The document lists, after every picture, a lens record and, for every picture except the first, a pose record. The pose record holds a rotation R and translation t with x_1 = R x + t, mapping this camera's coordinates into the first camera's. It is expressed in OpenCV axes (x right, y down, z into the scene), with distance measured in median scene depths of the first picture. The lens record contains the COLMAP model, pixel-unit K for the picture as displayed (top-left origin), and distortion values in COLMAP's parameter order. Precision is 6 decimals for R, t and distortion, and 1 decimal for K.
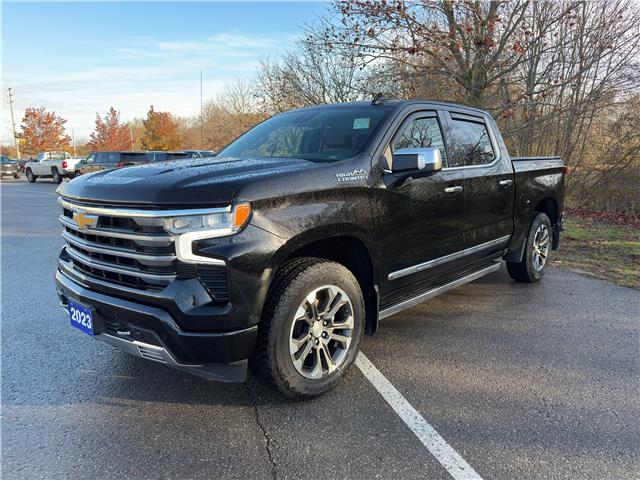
lens RADIAL K [[494.4, 0, 313.5], [0, 494.4, 241.7], [0, 0, 1]] dist [0.054235, -0.070439]
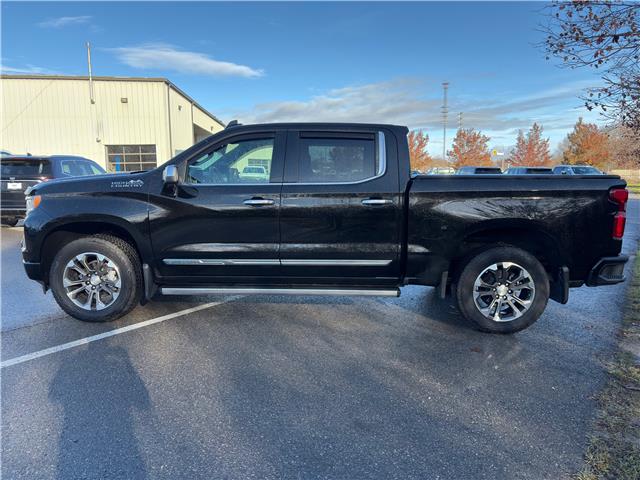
lens RADIAL K [[492.6, 0, 305.7], [0, 492.6, 241.4], [0, 0, 1]] dist [0.063172, -0.079955]
pose [[0.621791, 0.116944, -0.774403, 0.116189], [-0.140427, 0.989412, 0.036660, -0.006797], [0.770491, 0.085952, 0.631629, 0.036751]]
